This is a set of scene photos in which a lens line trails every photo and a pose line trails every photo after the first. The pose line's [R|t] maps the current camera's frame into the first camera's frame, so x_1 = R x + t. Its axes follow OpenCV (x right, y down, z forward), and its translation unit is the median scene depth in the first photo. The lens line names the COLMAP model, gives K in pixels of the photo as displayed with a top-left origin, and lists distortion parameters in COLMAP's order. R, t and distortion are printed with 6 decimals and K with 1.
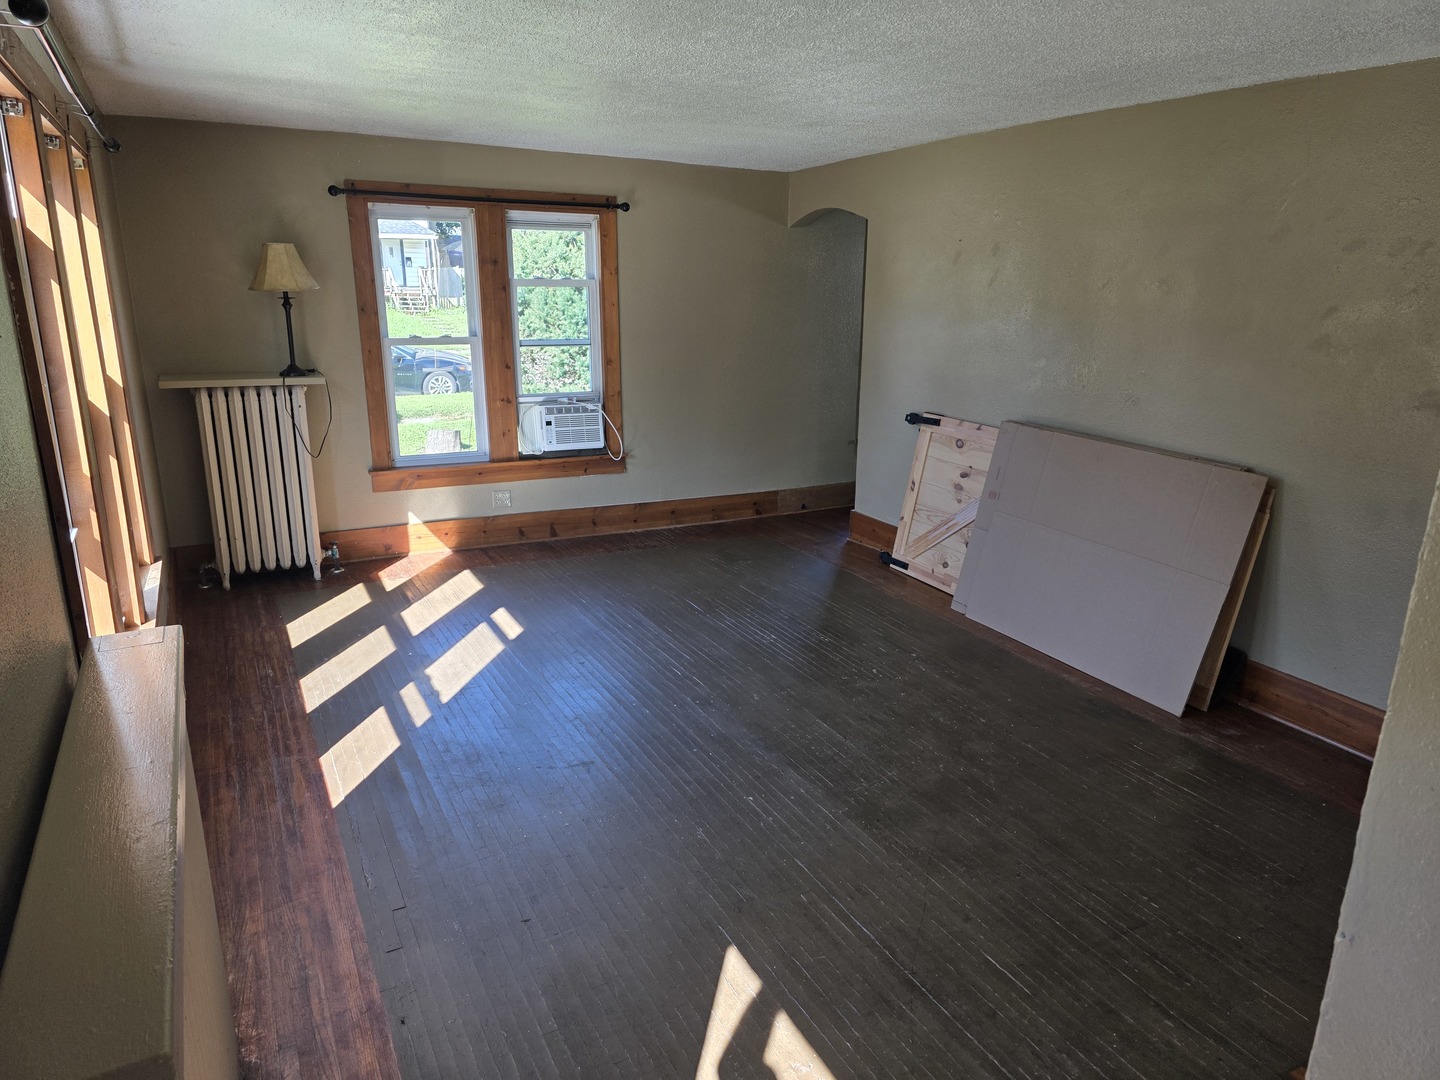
lens RADIAL K [[960.5, 0, 728.3], [0, 960.5, 531.6], [0, 0, 1]] dist [0.043338, -0.008916]
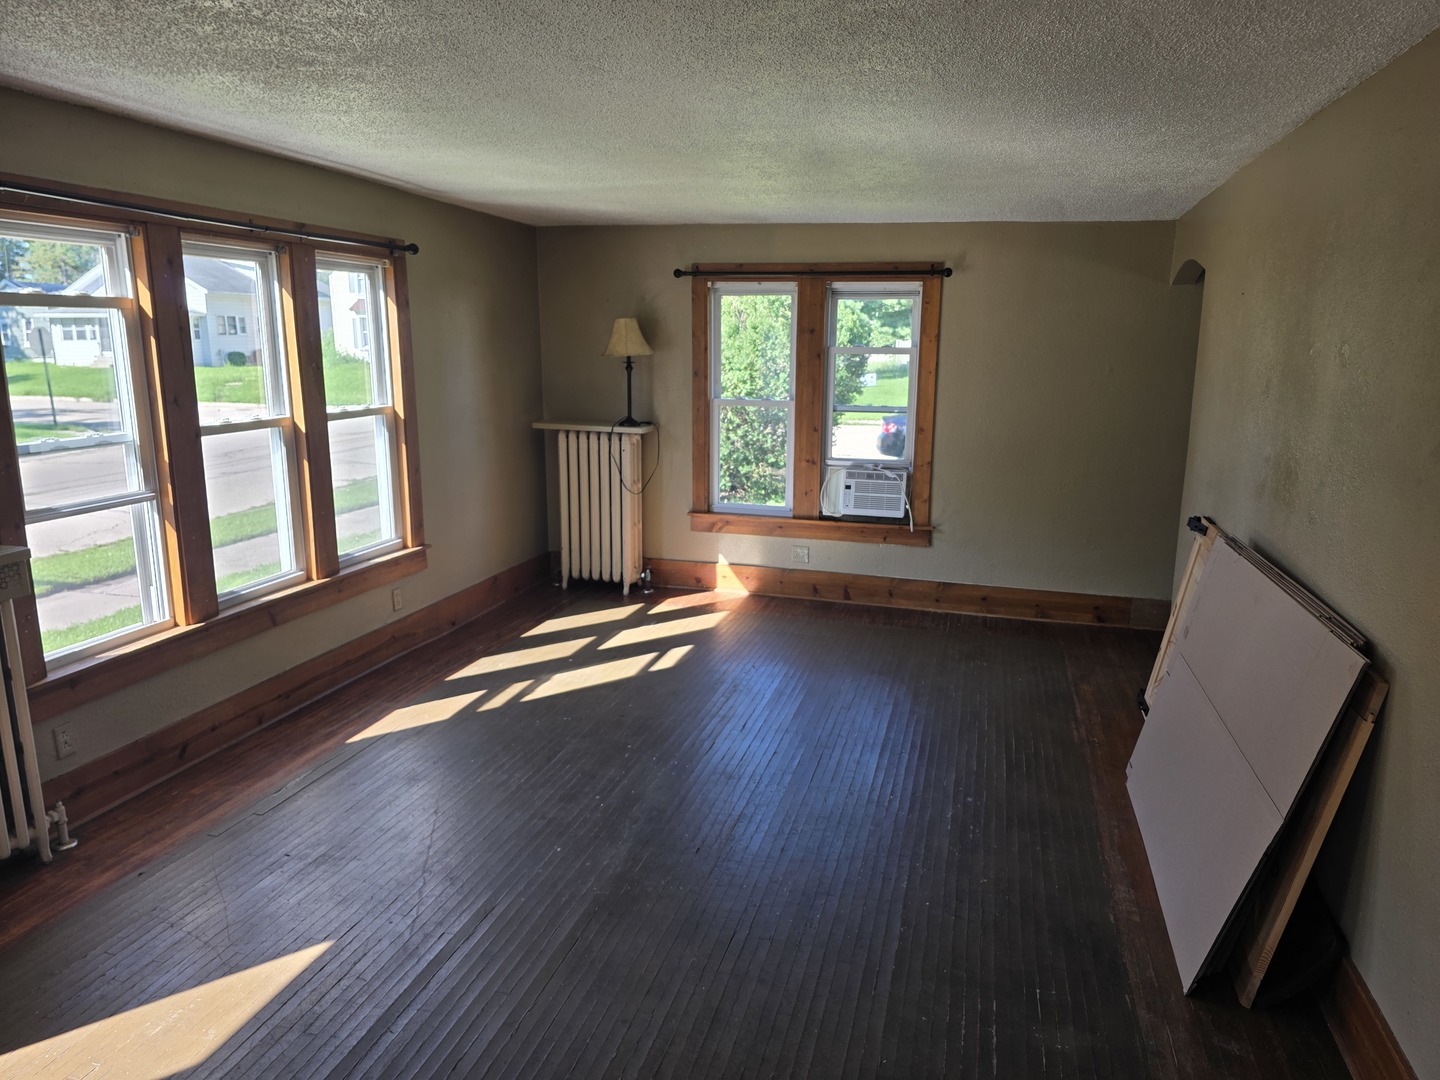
lens RADIAL K [[960.5, 0, 727.6], [0, 960.5, 545.0], [0, 0, 1]] dist [0.043338, -0.008916]
pose [[0.734496, 0.137179, -0.664604, 0.413754], [-0.177350, 0.984122, 0.007129, -0.038581], [0.655029, 0.112632, 0.747162, 0.174413]]
